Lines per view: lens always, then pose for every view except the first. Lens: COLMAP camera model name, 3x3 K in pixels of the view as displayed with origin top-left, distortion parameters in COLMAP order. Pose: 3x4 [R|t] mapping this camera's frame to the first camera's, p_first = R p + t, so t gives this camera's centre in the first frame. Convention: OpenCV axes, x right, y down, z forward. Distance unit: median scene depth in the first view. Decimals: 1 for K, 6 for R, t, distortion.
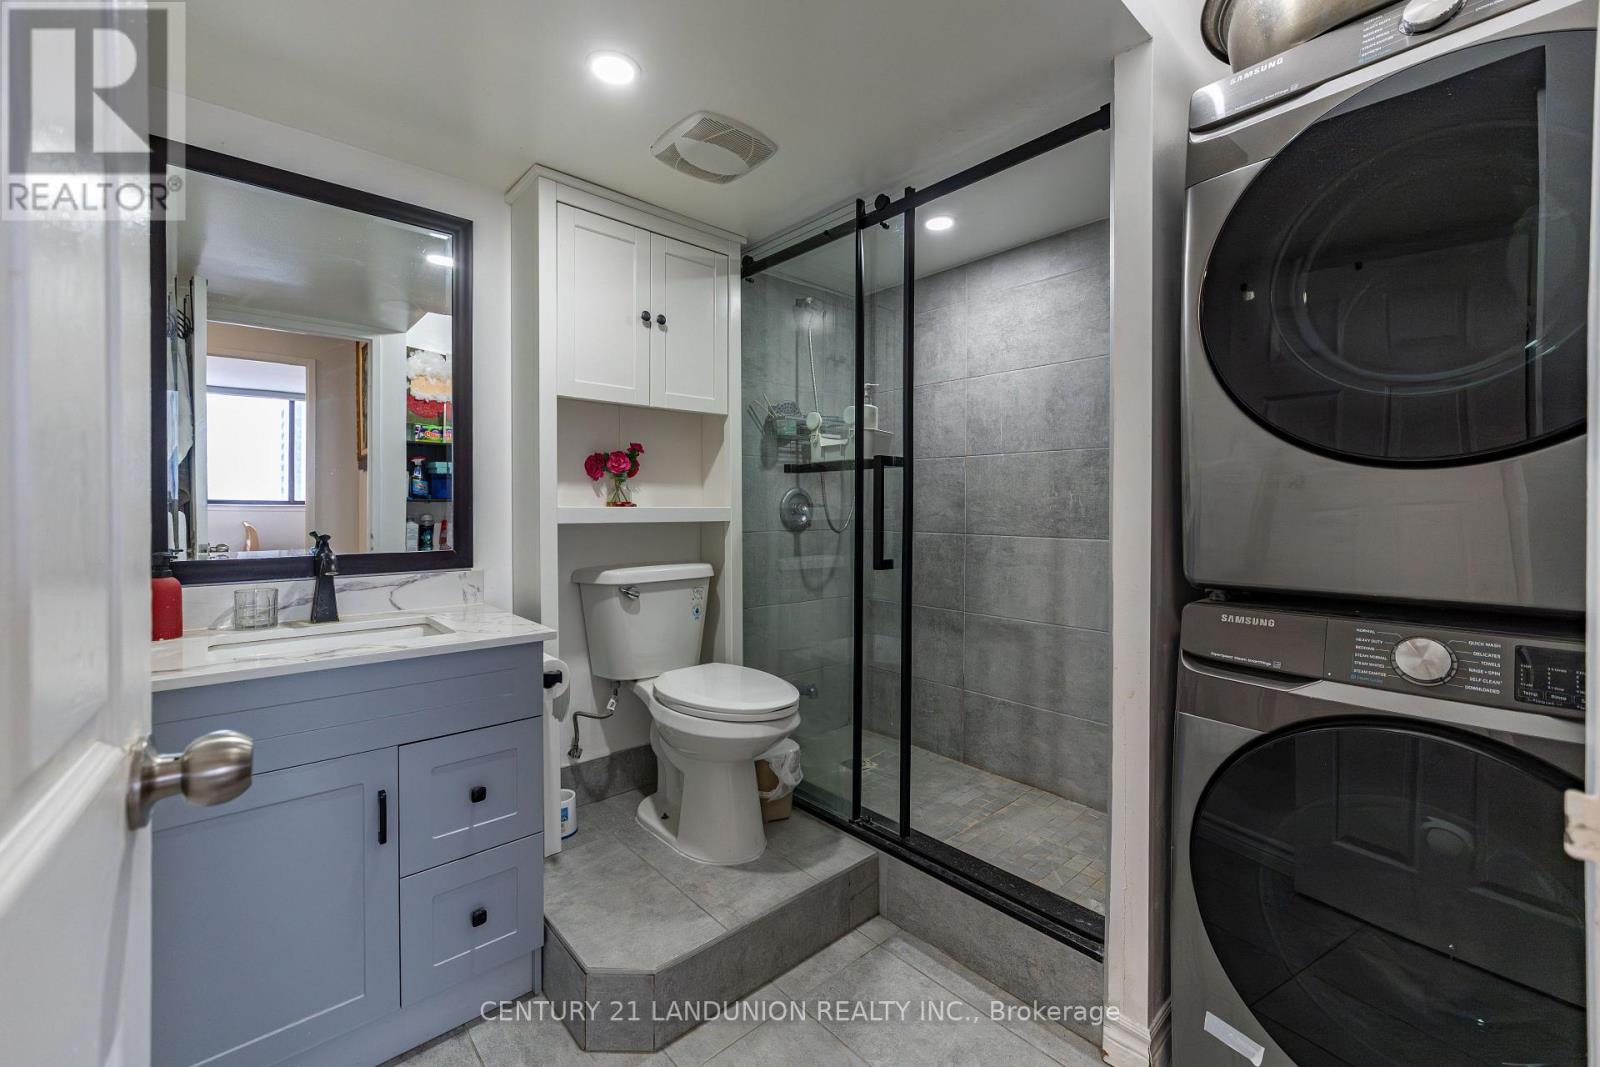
lens RADIAL K [[628.5, 0, 840.8], [0, 628.5, 512.2], [0, 0, 1]] dist [-0.003134, -0.000208]
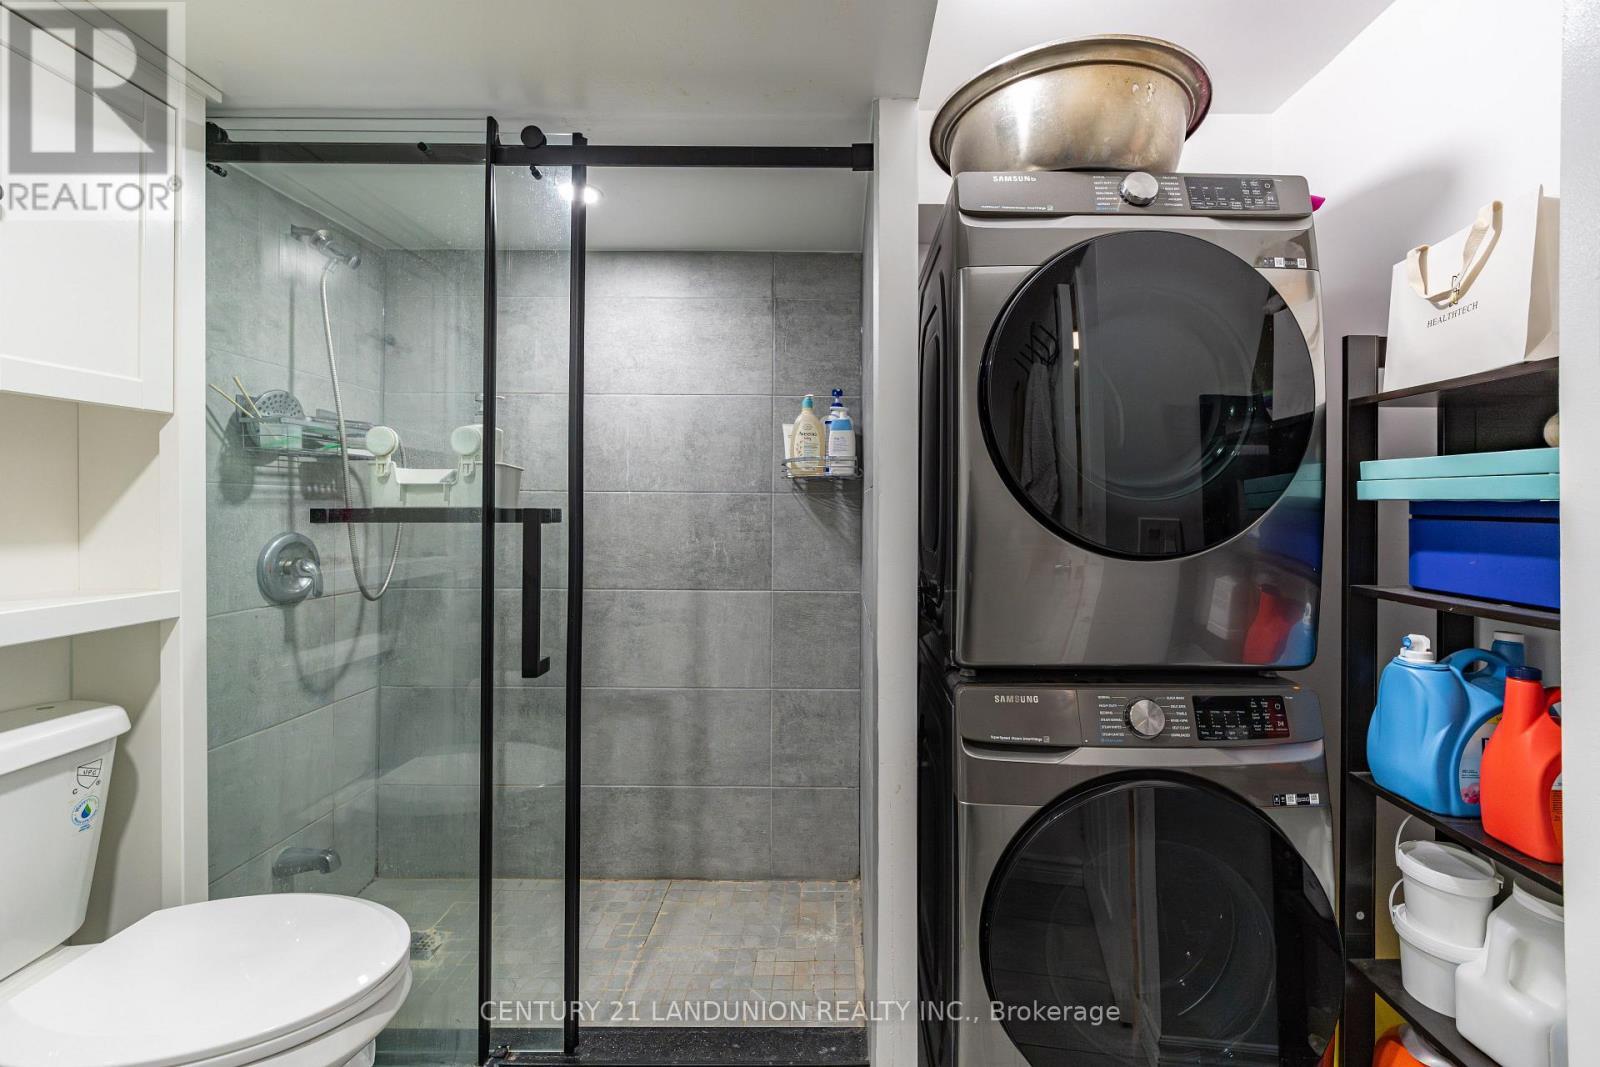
lens RADIAL K [[628.5, 0, 840.8], [0, 628.5, 512.2], [0, 0, 1]] dist [-0.003134, -0.000208]
pose [[0.704576, 0.002972, 0.709623, -0.150395], [0.001162, 0.999985, -0.005341, -0.066486], [-0.709628, 0.004587, 0.704562, 0.231797]]
